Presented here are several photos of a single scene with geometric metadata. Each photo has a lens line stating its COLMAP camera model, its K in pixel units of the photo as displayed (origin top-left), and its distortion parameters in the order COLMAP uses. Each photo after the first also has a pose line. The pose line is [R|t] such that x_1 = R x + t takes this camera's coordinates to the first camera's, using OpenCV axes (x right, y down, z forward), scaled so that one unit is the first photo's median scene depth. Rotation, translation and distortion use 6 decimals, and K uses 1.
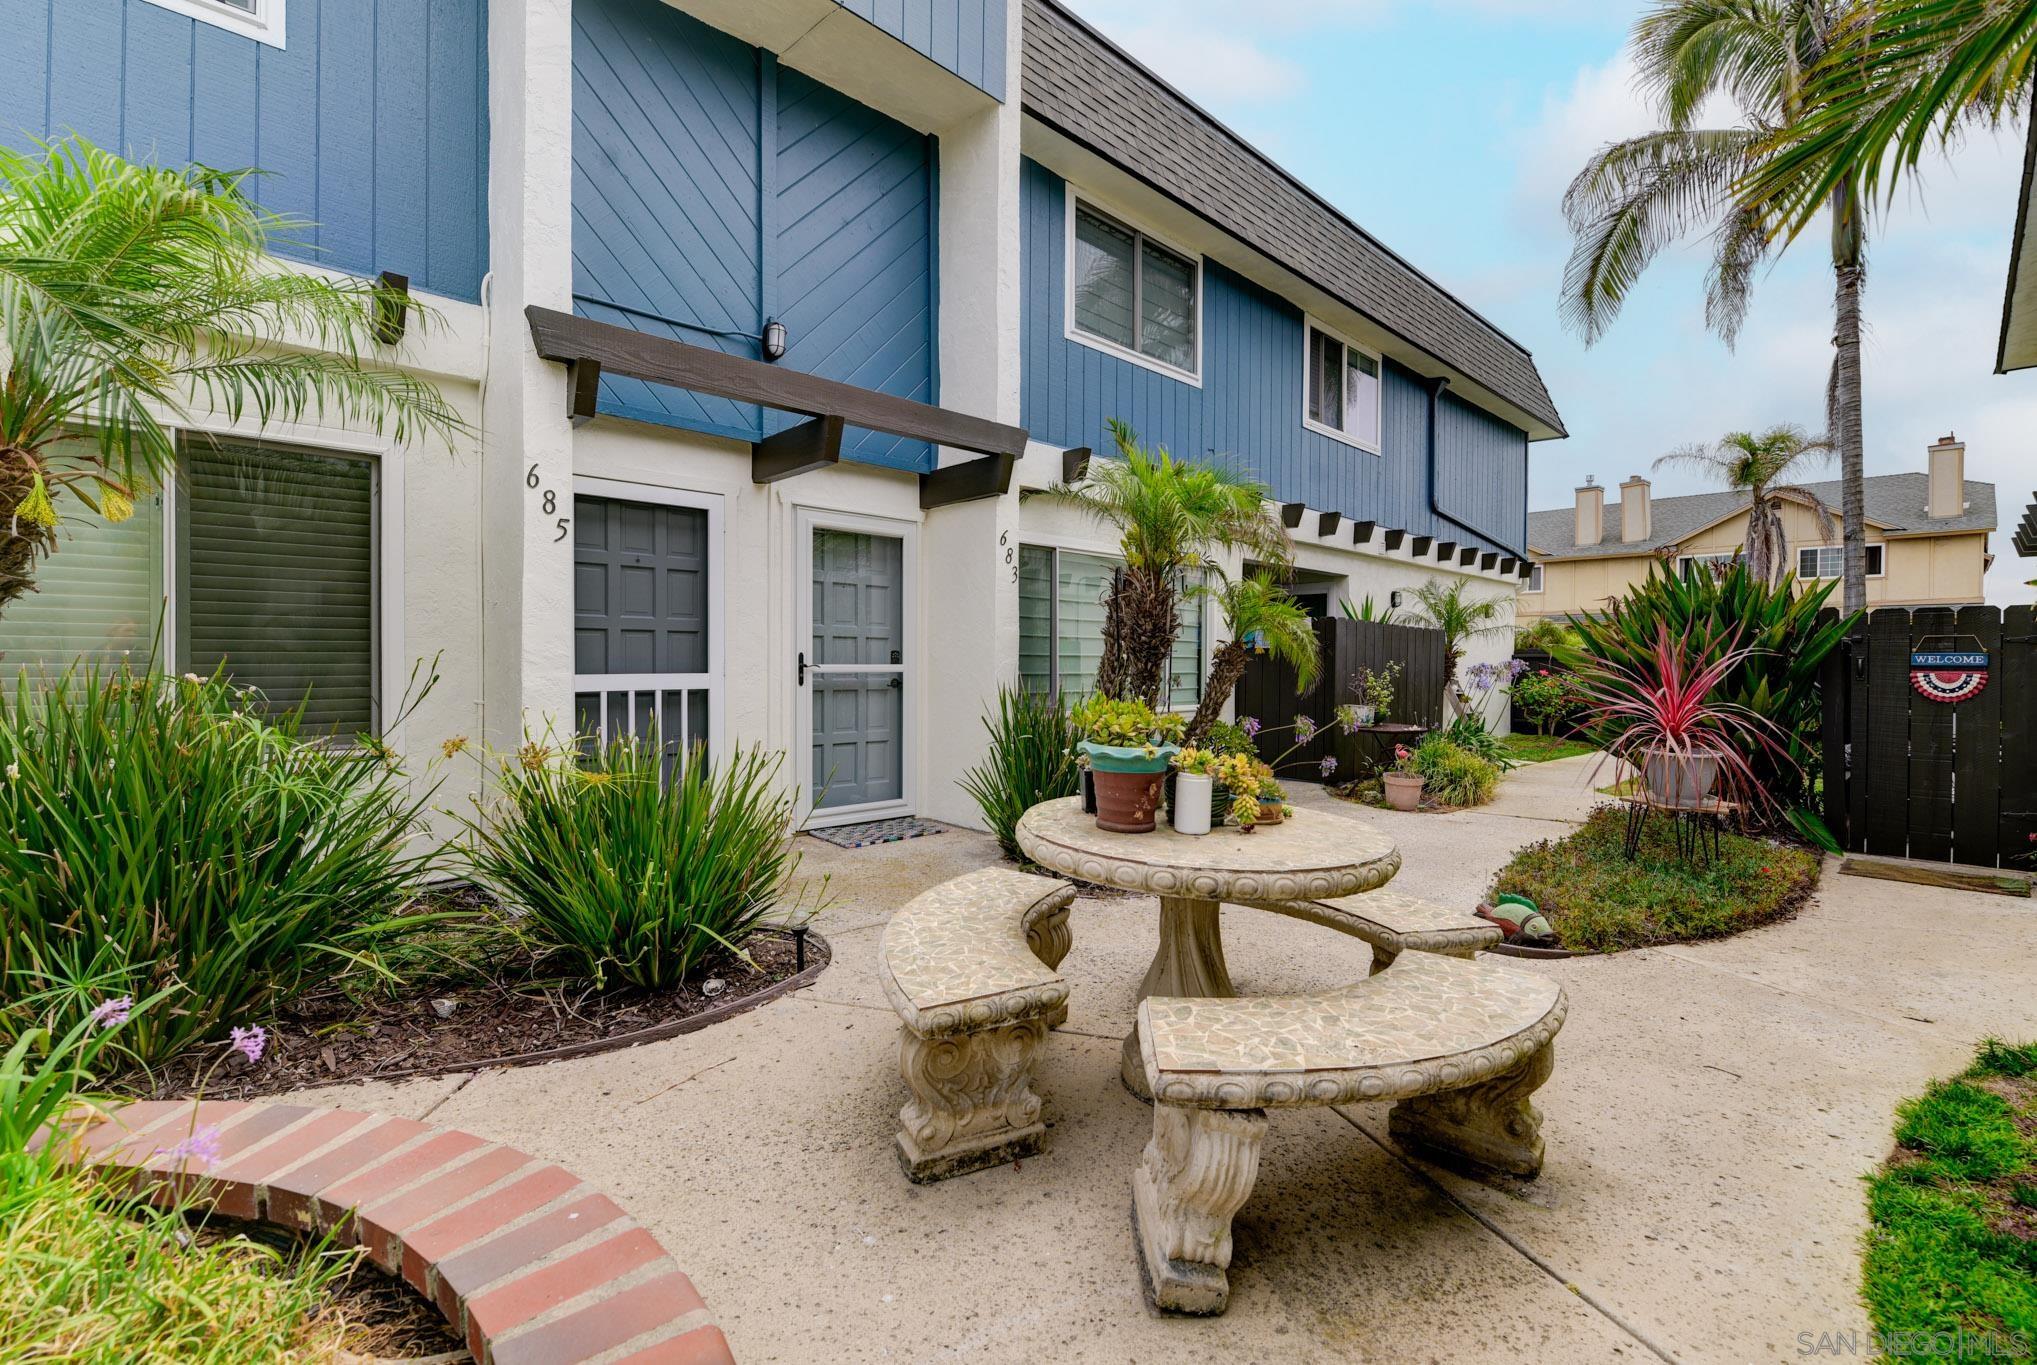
lens RADIAL K [[875.2, 0, 1018.5], [0, 875.2, 682.5], [0, 0, 1]] dist [-0.000083, -0.000015]
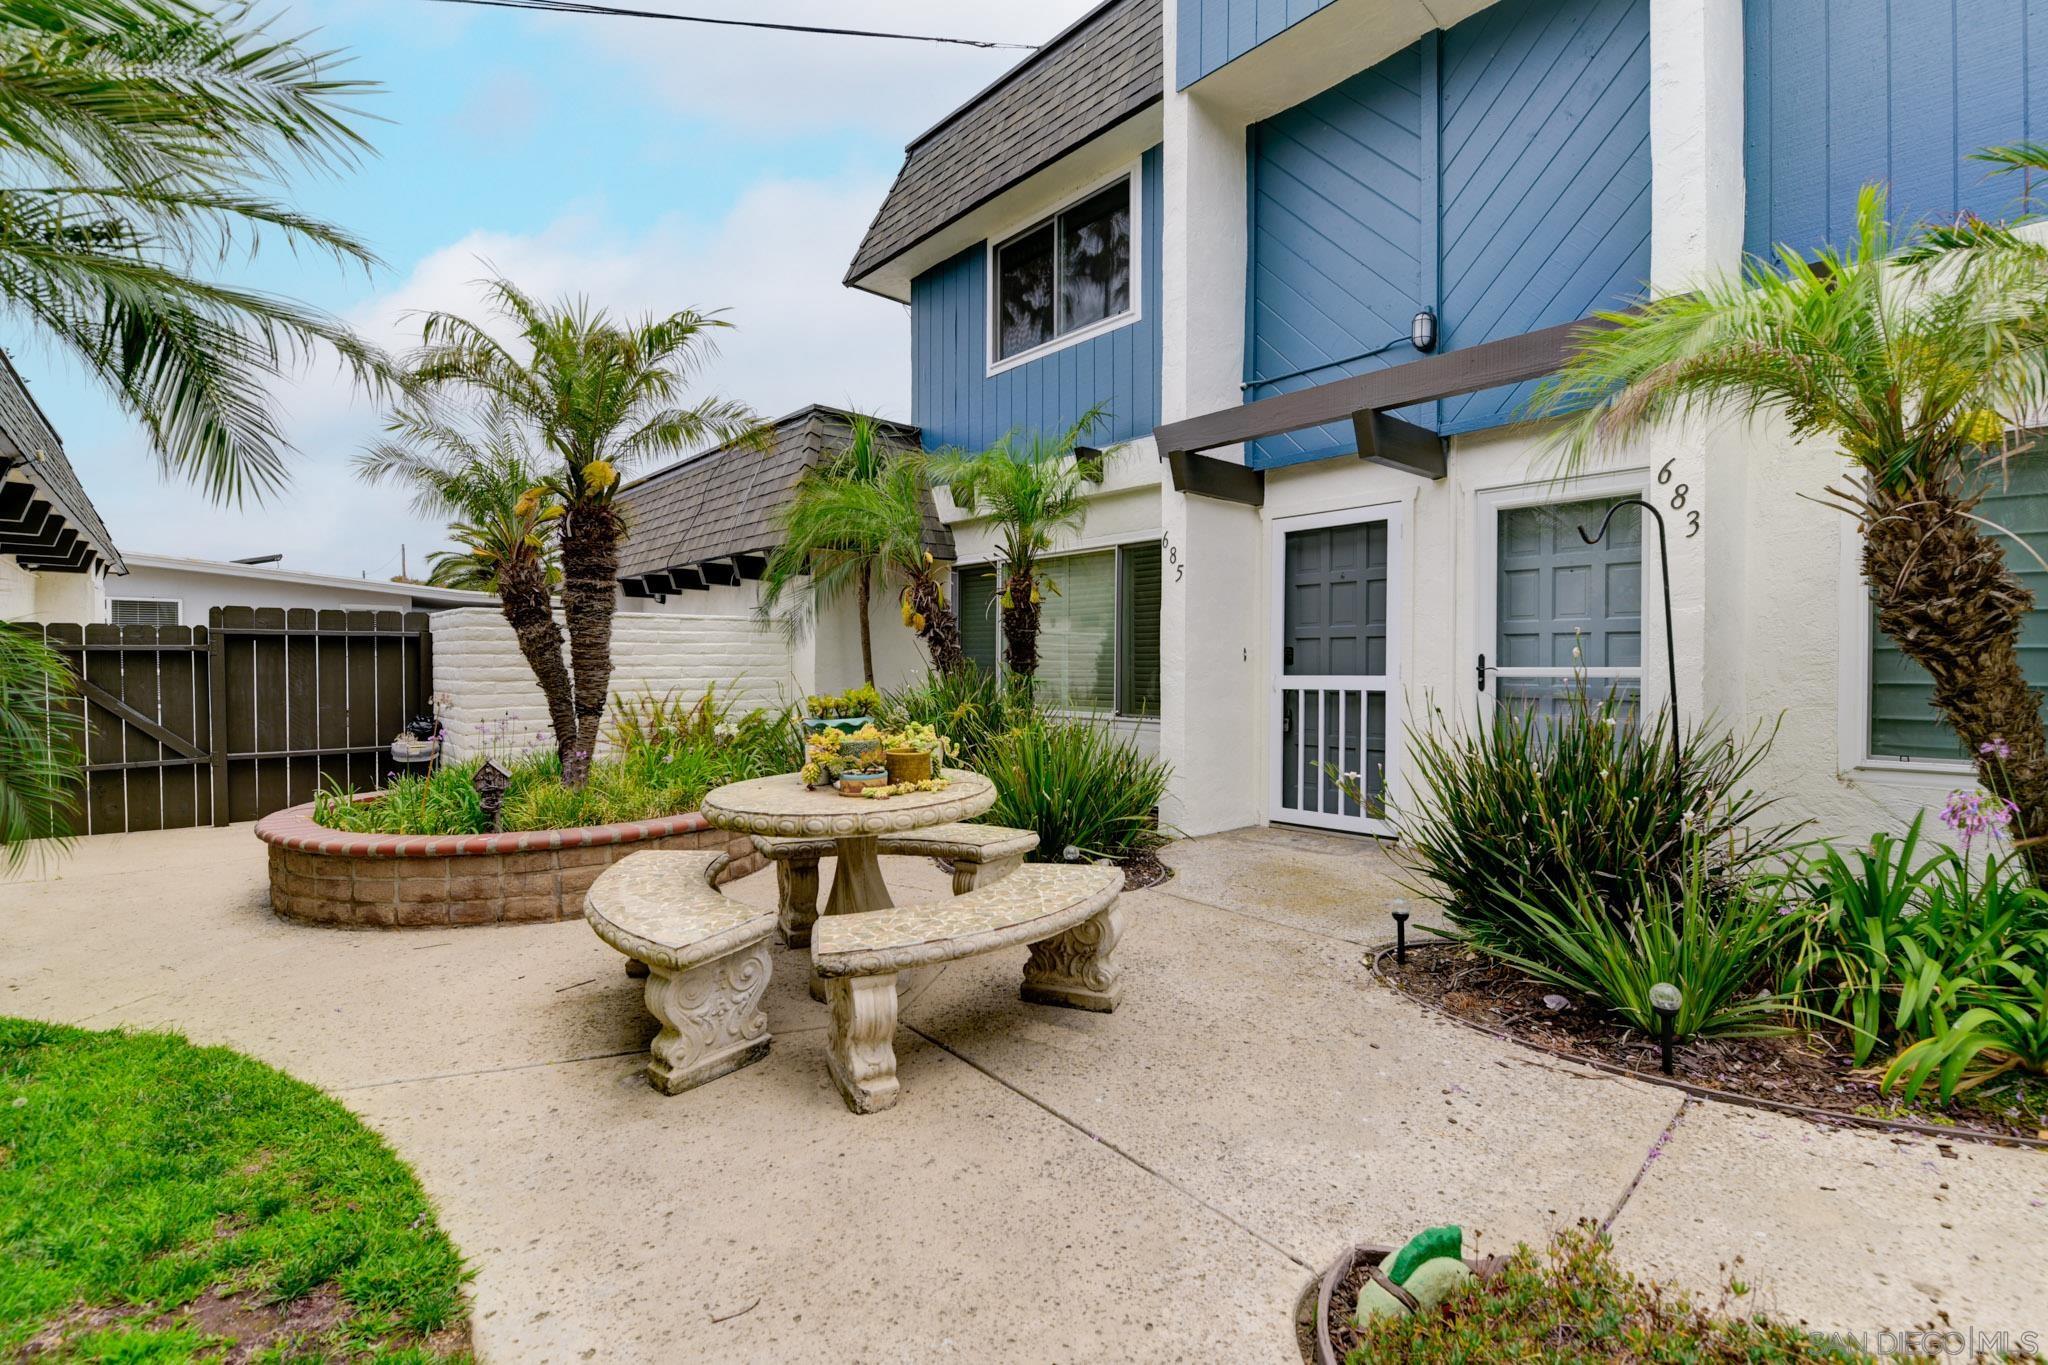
lens RADIAL K [[910.6, 0, 1078.7], [0, 910.6, 673.8], [0, 0, 1]] dist [-0.002004, -0.000189]
pose [[0.032104, 0.004109, -0.999476, 0.723927], [-0.021708, 0.999759, 0.003412, -0.008583], [0.999249, 0.021587, 0.032185, 0.602105]]
